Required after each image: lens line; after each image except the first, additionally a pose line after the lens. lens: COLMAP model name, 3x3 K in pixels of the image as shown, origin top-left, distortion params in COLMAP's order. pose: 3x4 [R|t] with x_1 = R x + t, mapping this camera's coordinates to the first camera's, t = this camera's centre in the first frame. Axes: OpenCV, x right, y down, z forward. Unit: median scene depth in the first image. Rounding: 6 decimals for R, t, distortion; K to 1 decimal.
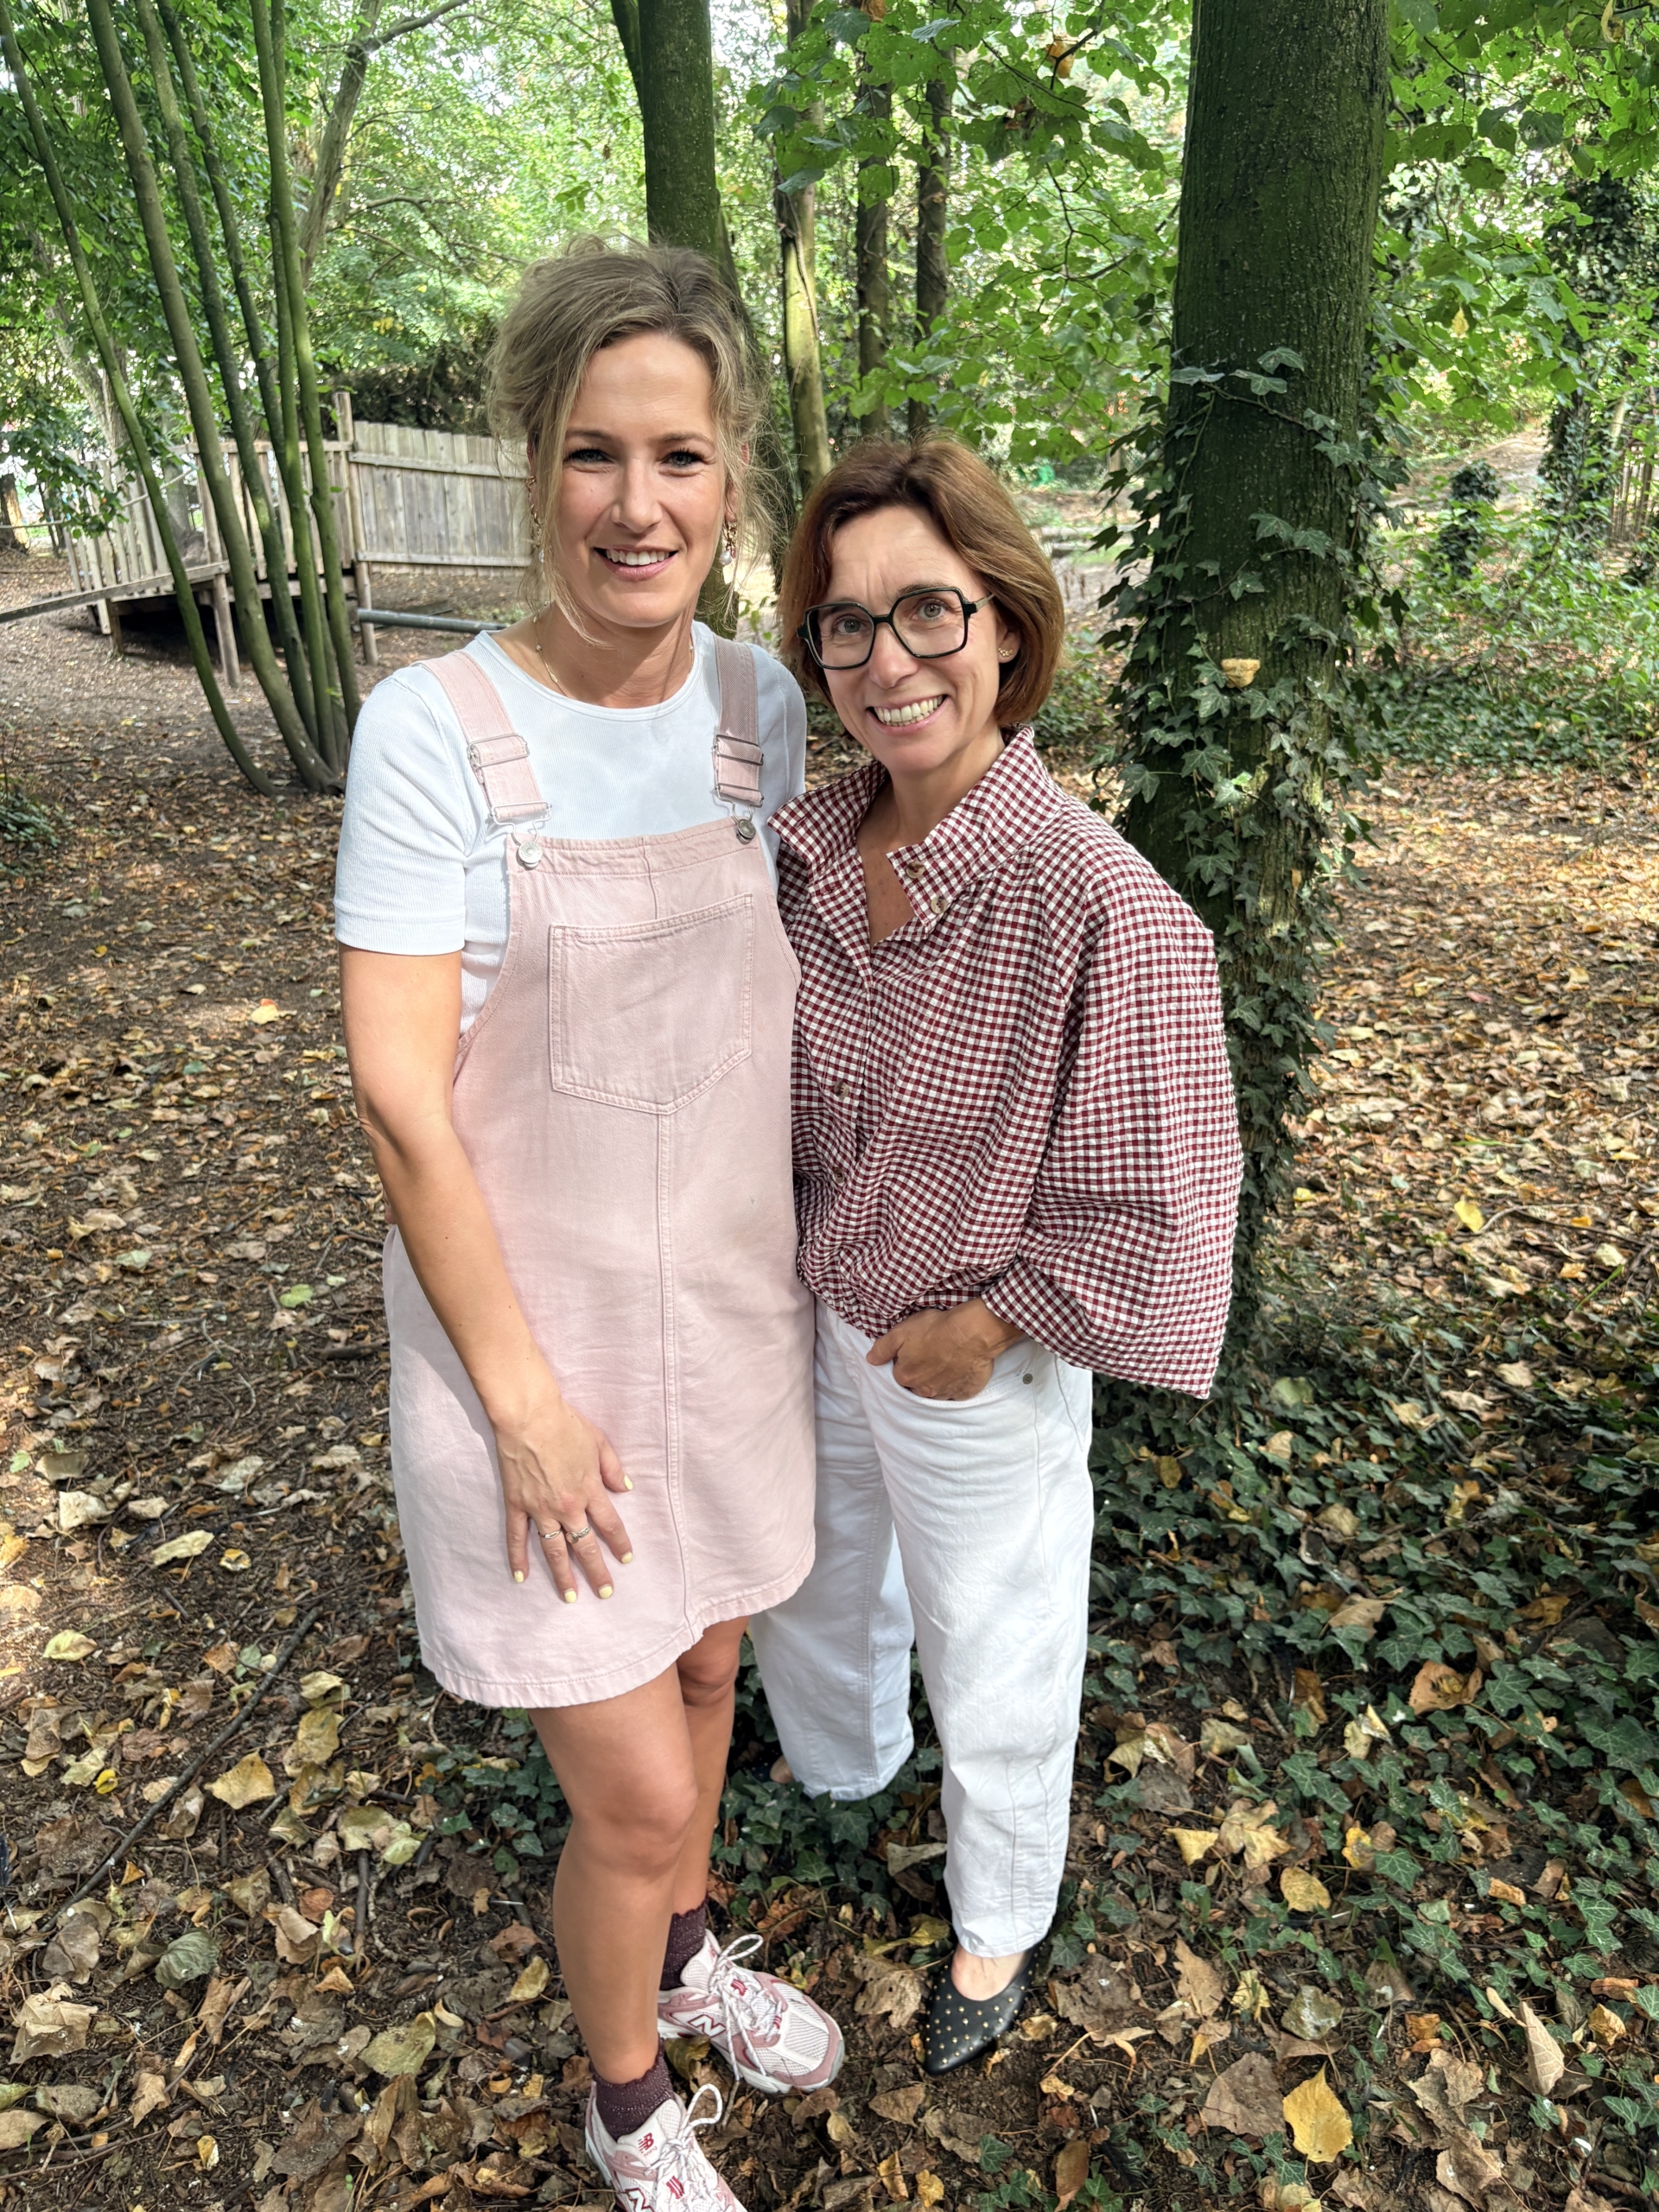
lens RADIAL K [[1685.3, 0, 820.6], [0, 1685.3, 1110.3], [0, 0, 1]] dist [-0.013367, 0.040781]
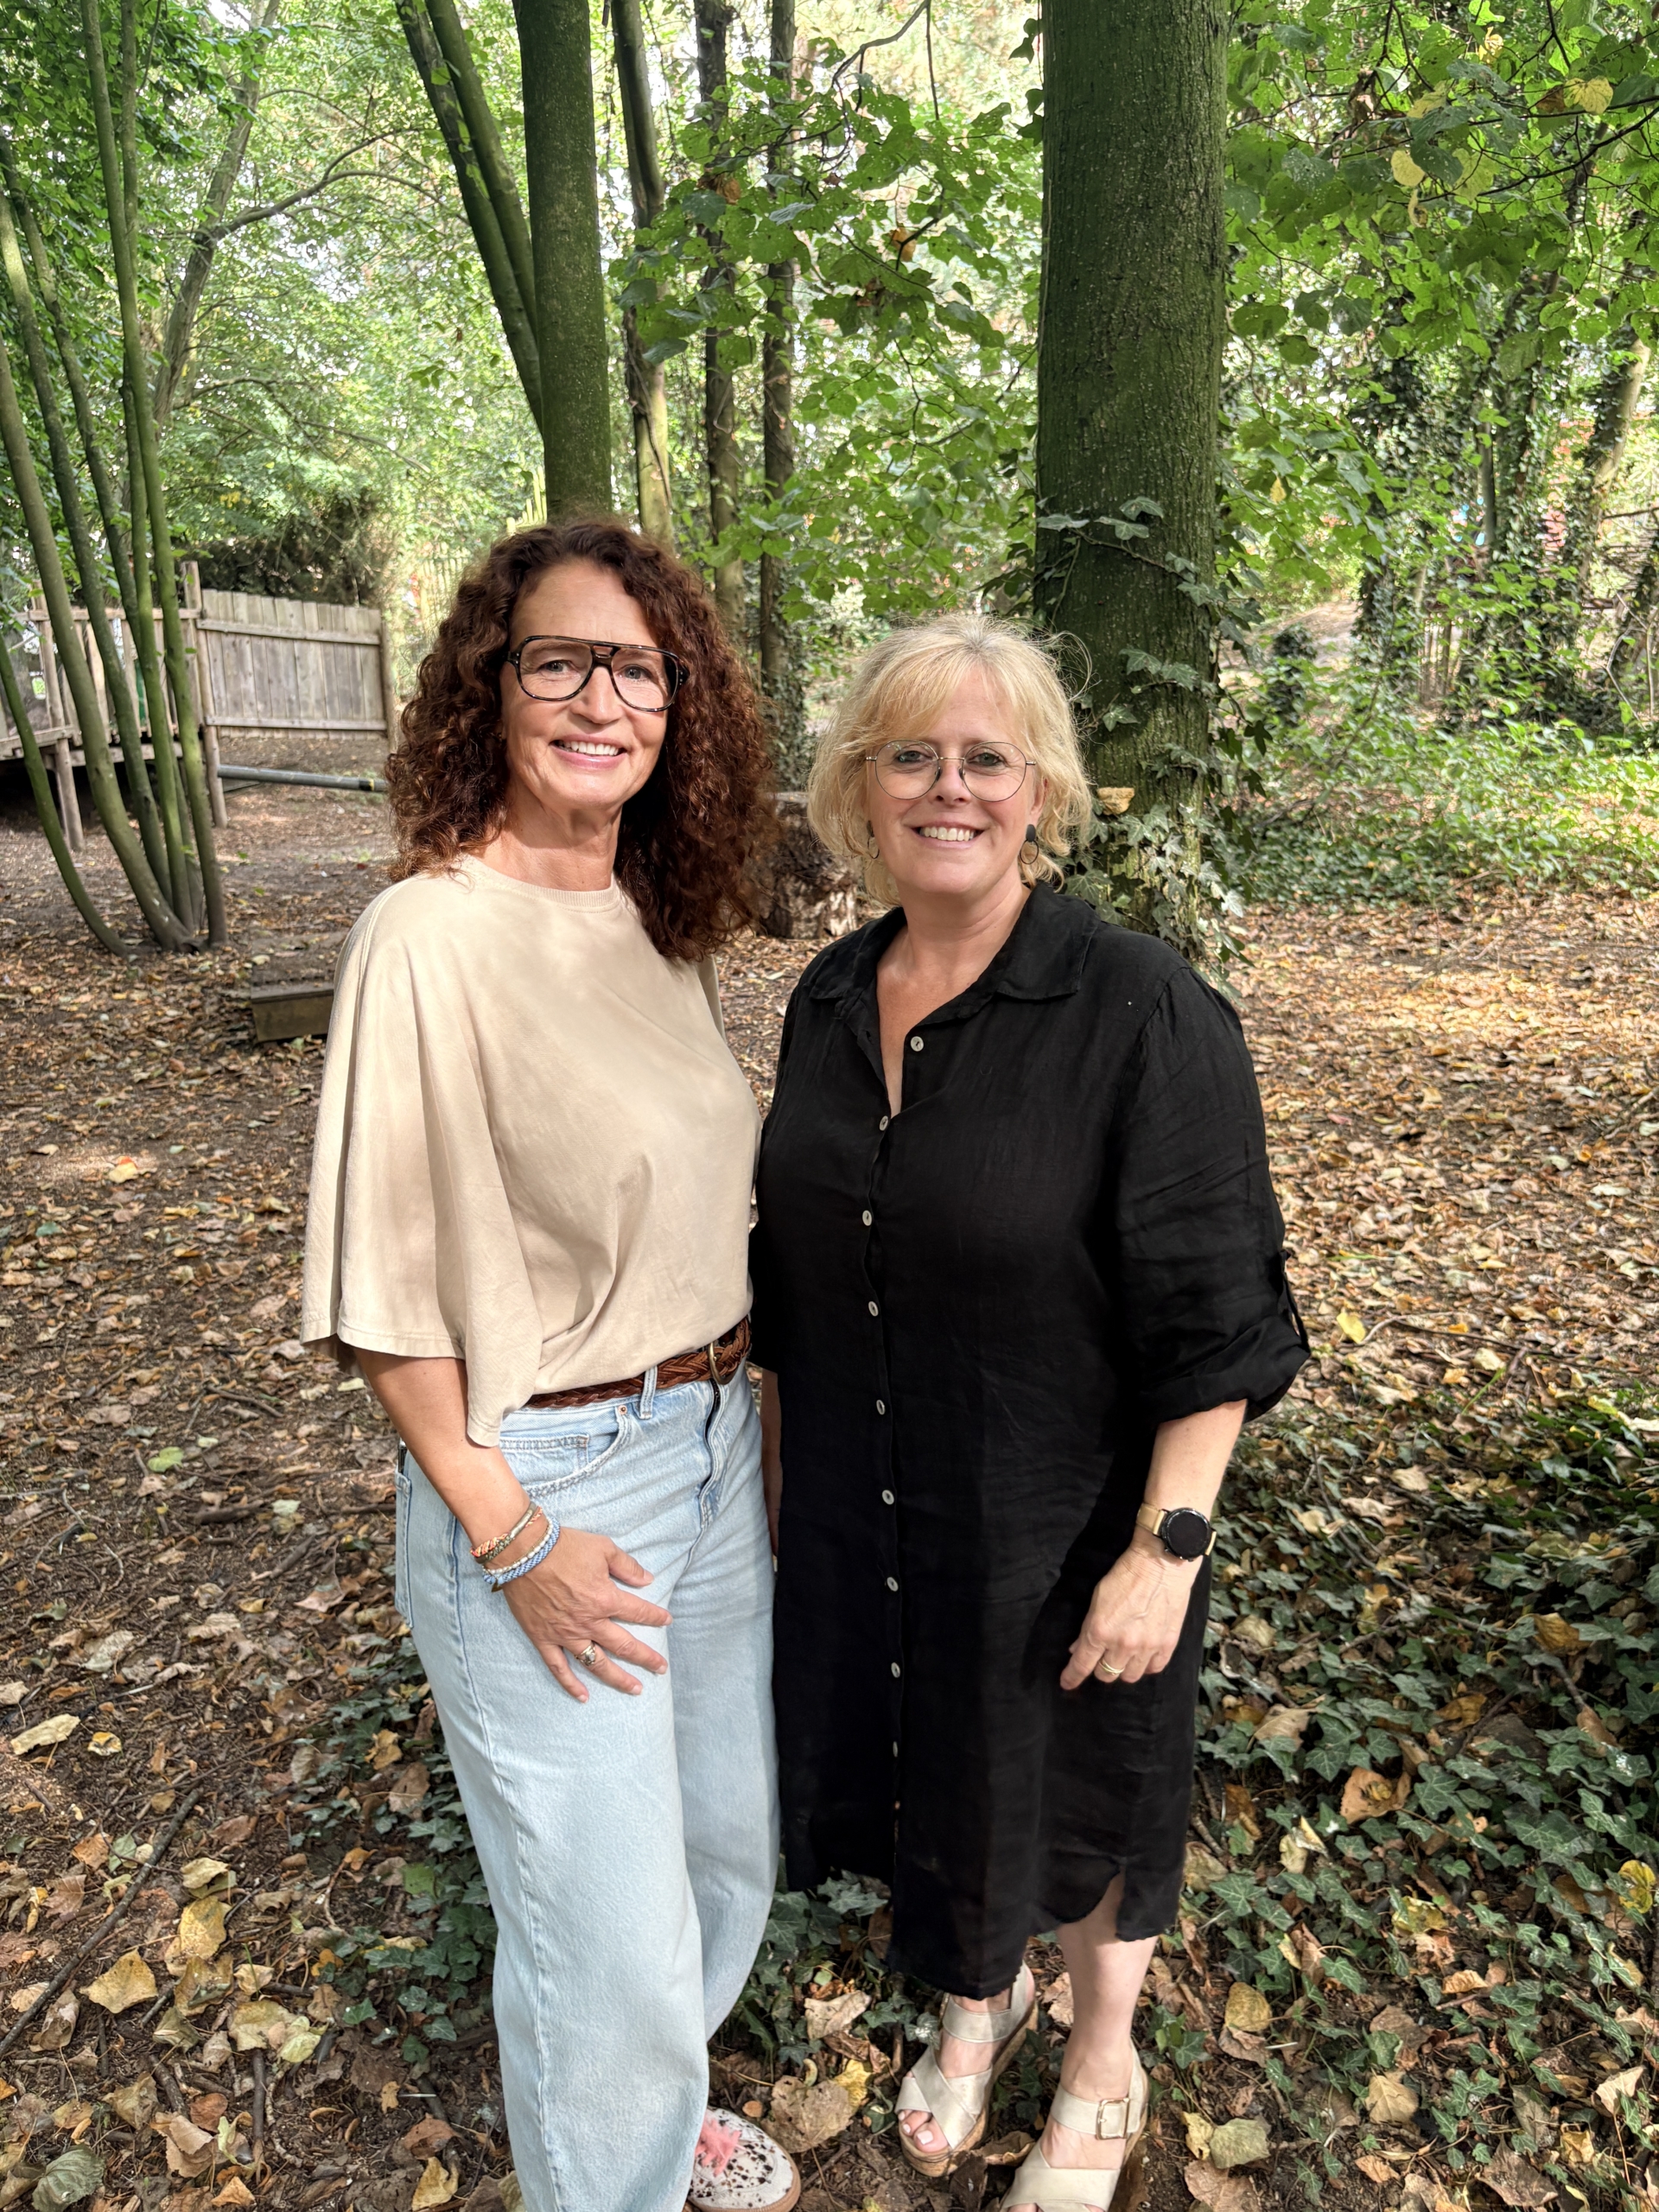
lens RADIAL K [[1685.8, 0, 825.2], [0, 1685.8, 1109.5], [0, 0, 1]] dist [0.003551, 0.005800]
pose [[0.995799, -0.027350, 0.087392, -0.016796], [0.035249, 0.995303, -0.090167, 0.011787], [-0.084515, 0.092869, 0.992085, 0.001889]]
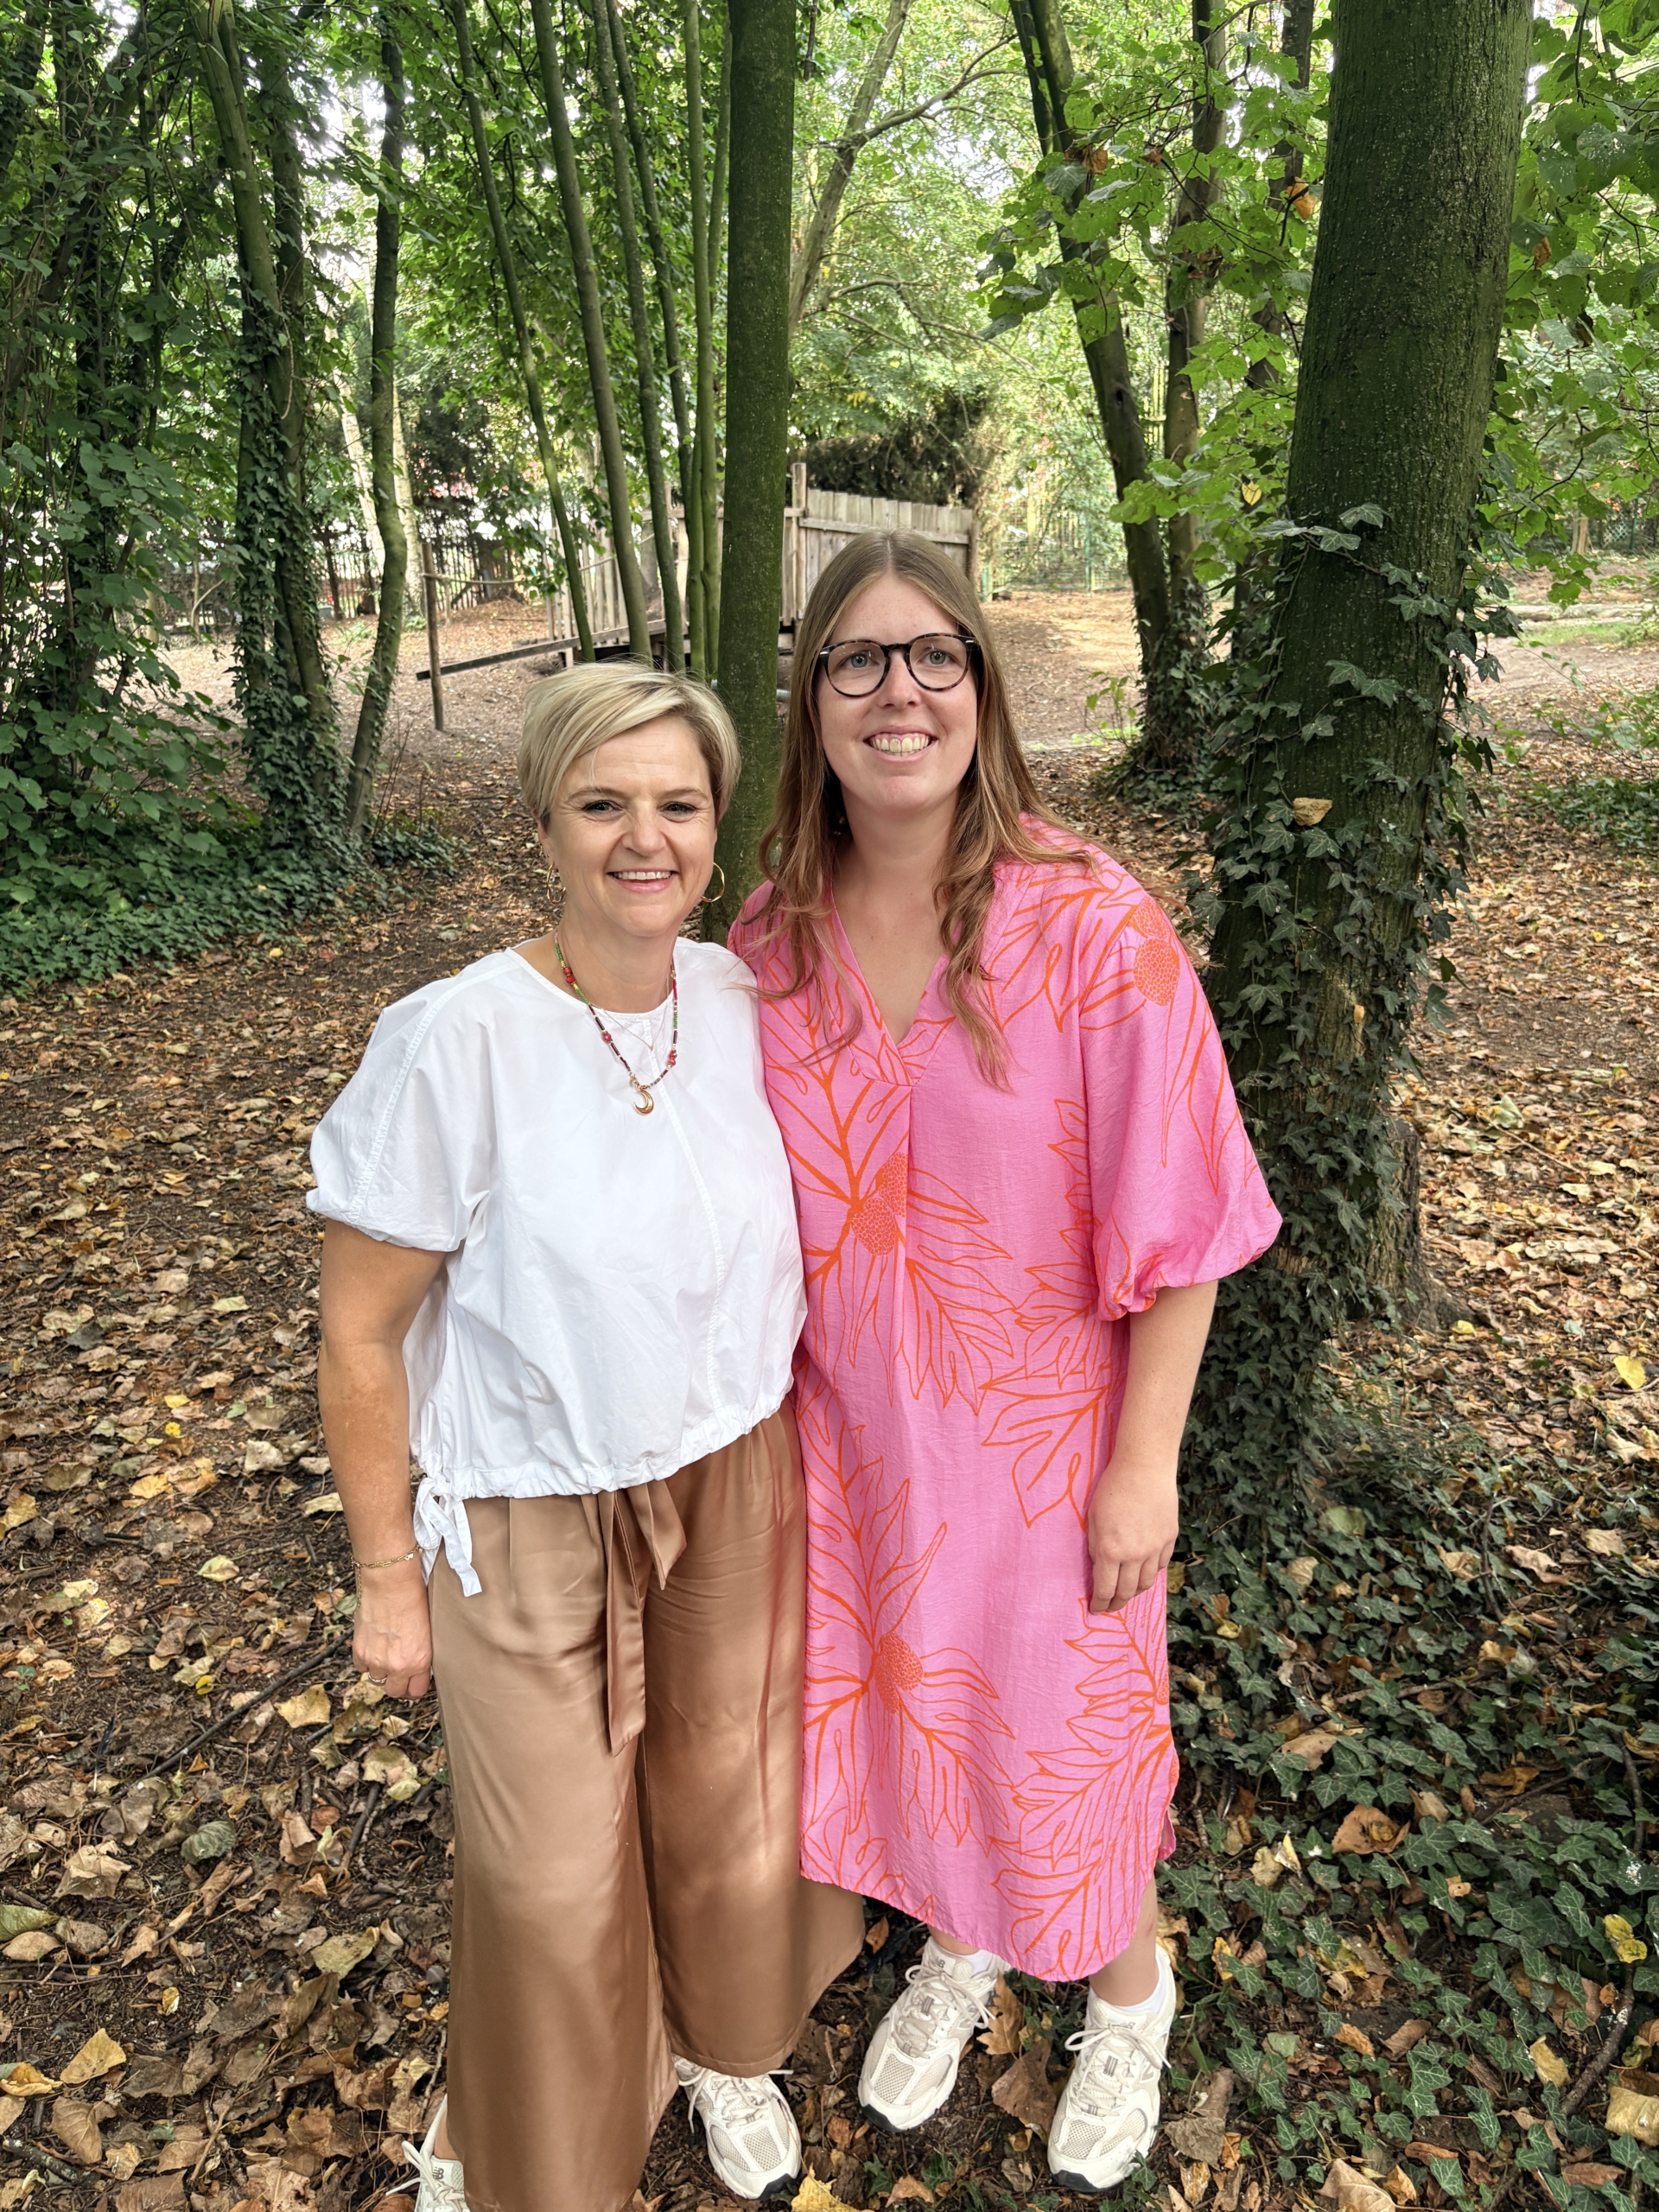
lens RADIAL K [[1681.1, 0, 844.1], [0, 1681.1, 1103.3], [0, 0, 1]] dist [0.006187, 0.012534]
pose [[0.965940, 0.099406, -0.238909, 0.160506], [-0.107291, 0.994023, -0.020192, -0.020972], [0.235474, 0.045137, 0.970832, -0.040219]]
